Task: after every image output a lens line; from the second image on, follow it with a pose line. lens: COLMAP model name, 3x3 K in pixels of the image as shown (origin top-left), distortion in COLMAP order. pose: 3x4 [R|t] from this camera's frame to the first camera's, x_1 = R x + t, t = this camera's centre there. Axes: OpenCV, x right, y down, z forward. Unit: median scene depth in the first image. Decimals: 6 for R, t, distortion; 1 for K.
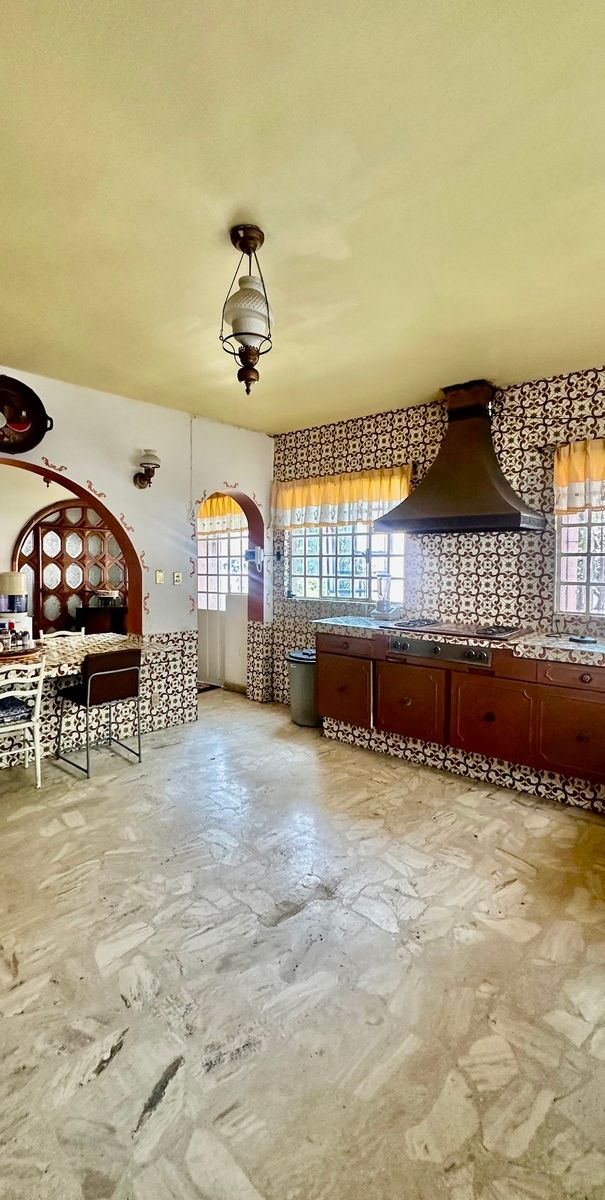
lens RADIAL K [[504.3, 0, 302.7], [0, 504.3, 578.6], [0, 0, 1]] dist [0.000091, 0.000828]
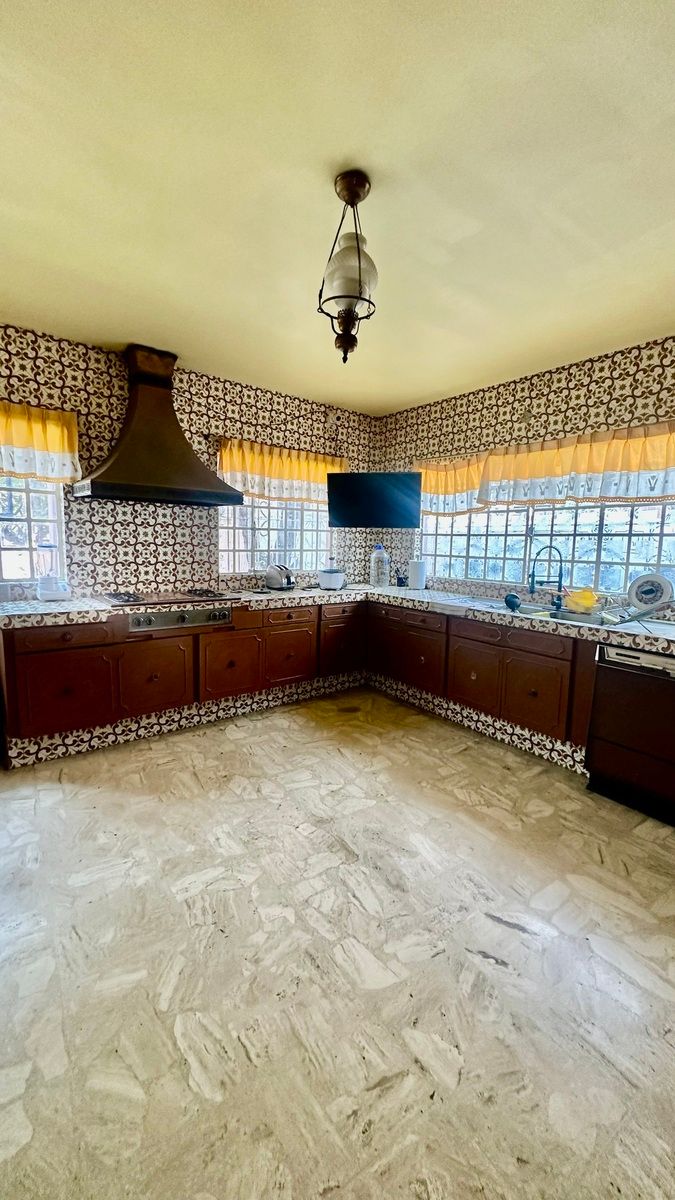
lens RADIAL K [[478.9, 0, 337.5], [0, 478.9, 600.0], [0, 0, 1]] dist [-0.003550, 0.001095]
pose [[0.187464, -0.125638, 0.974203, -0.639661], [0.002876, 0.991852, 0.127361, -0.021088], [-0.982267, -0.021074, 0.186298, 0.513254]]
